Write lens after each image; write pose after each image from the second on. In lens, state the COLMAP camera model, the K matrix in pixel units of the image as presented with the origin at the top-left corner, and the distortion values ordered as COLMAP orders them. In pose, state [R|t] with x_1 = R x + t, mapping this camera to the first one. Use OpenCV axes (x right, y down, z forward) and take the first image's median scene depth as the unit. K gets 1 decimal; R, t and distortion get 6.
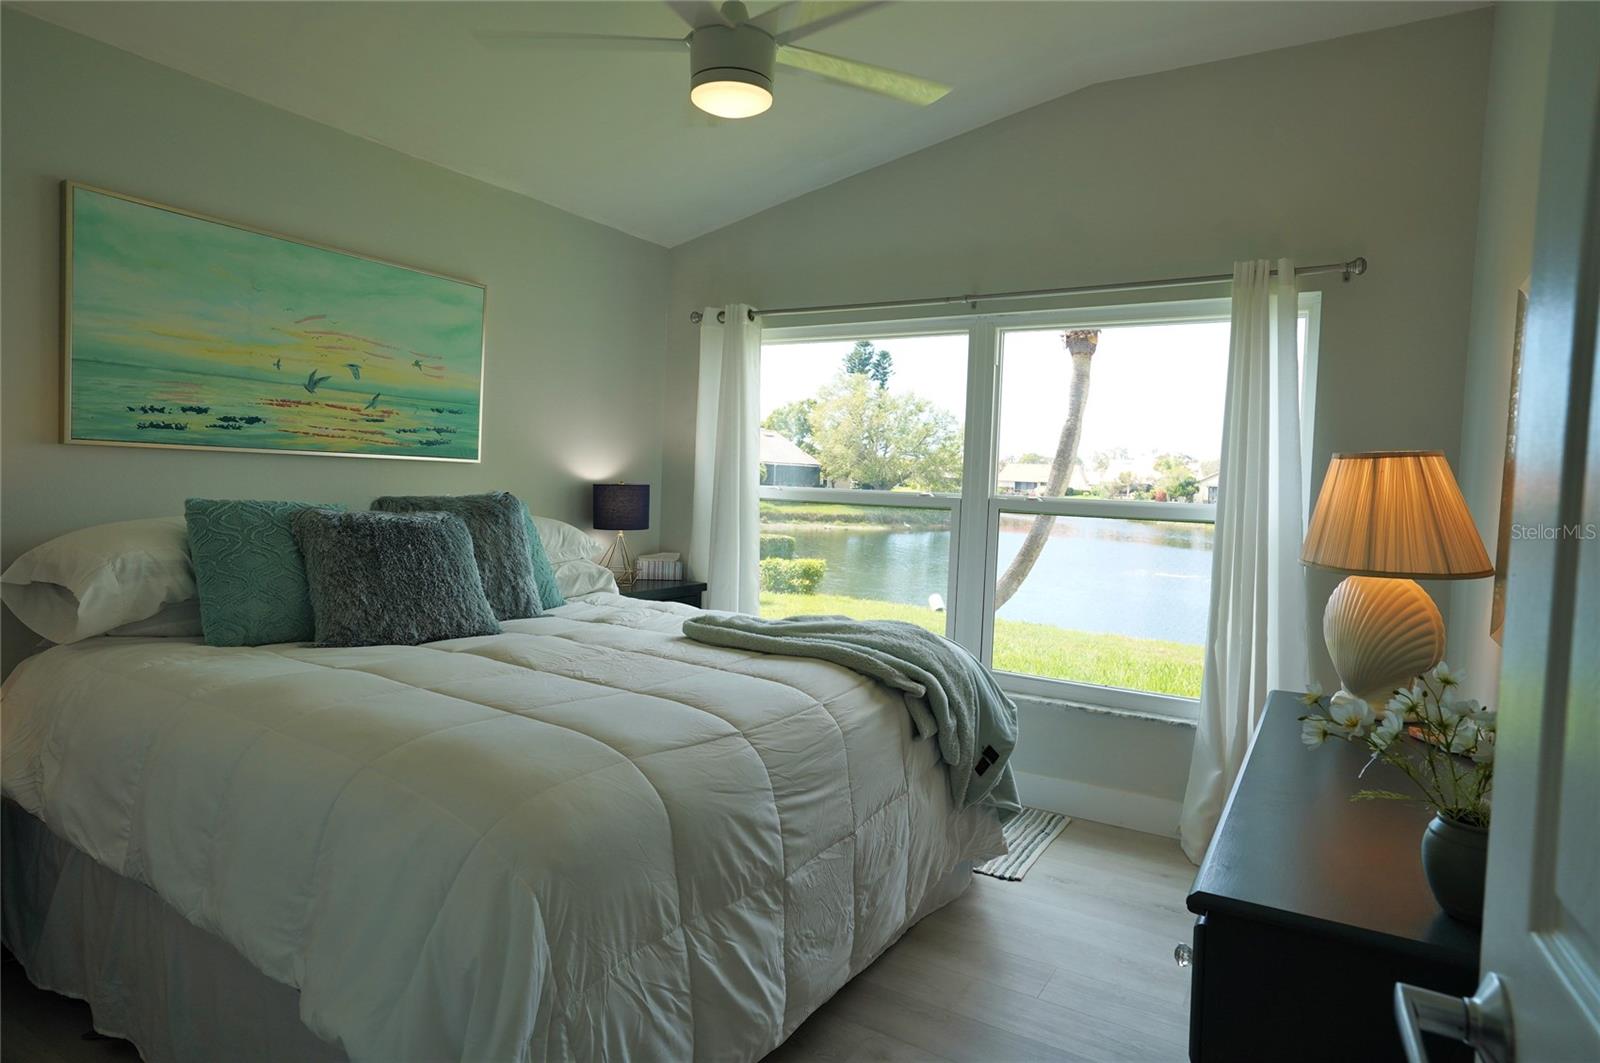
lens RADIAL K [[908.0, 0, 800.2], [0, 908.0, 528.7], [0, 0, 1]] dist [-0.040601, 0.035118]
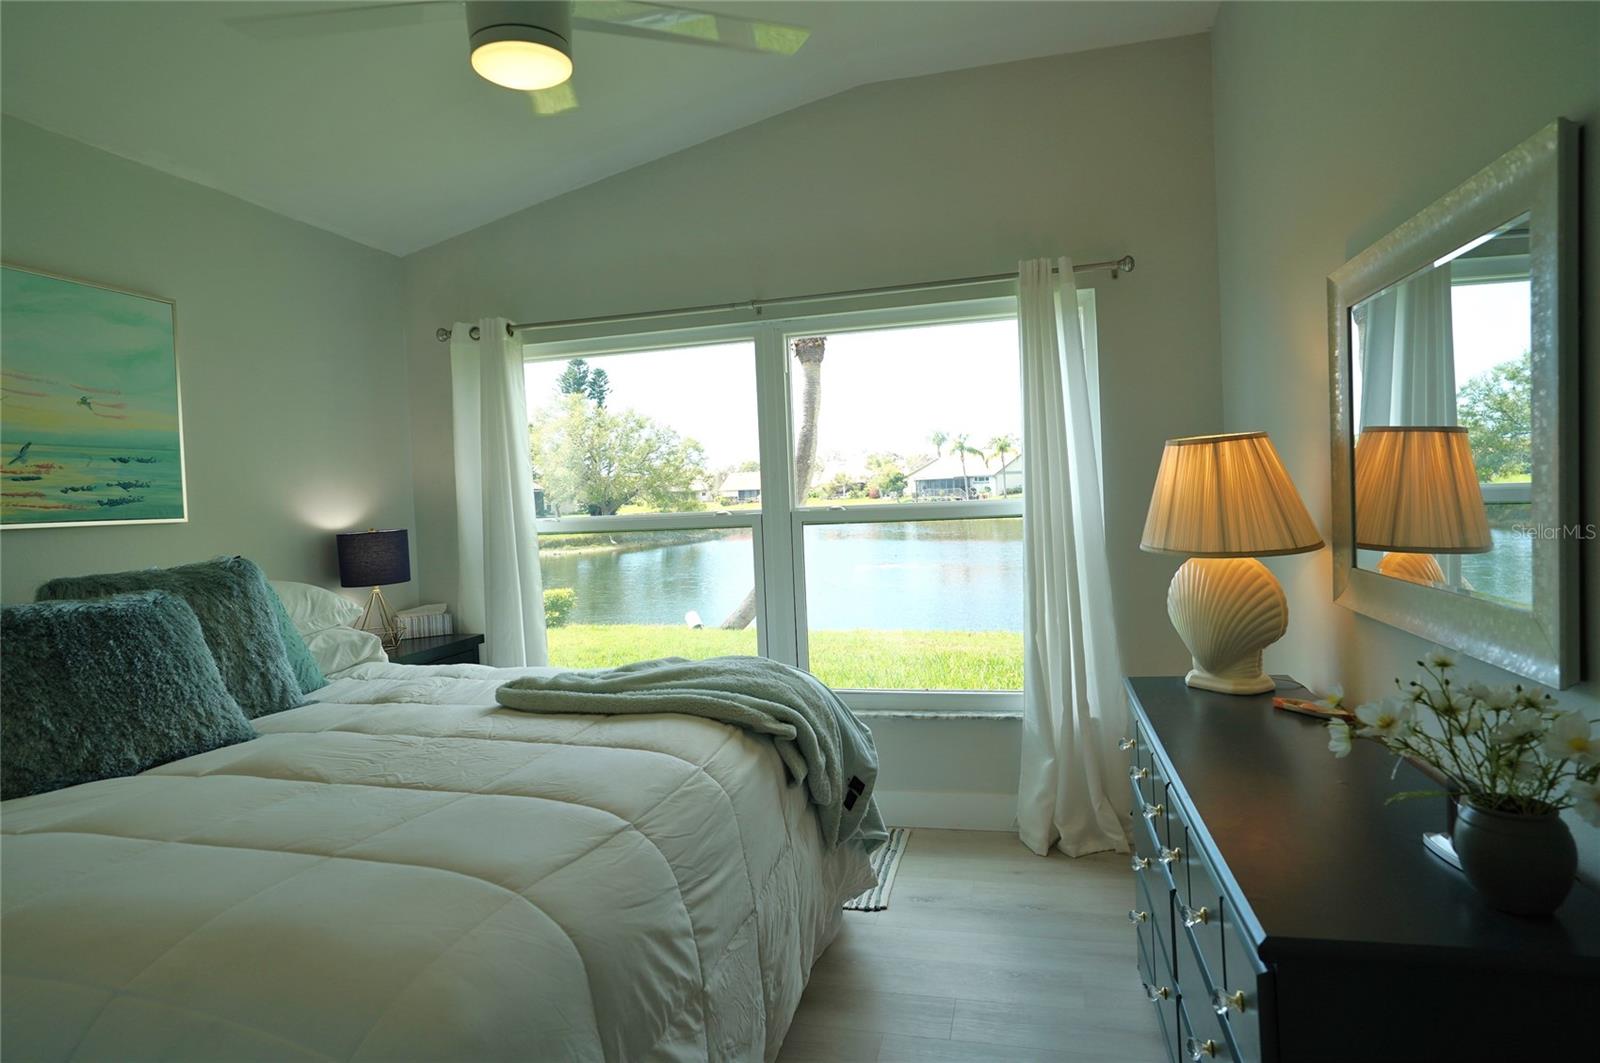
lens RADIAL K [[908.0, 0, 797.0], [0, 908.0, 530.7], [0, 0, 1]] dist [-0.040601, 0.035118]
pose [[0.953096, -0.091489, 0.288511, -0.083502], [0.095637, 0.995416, -0.000285, -0.015894], [-0.287162, 0.027864, 0.957477, 0.101968]]
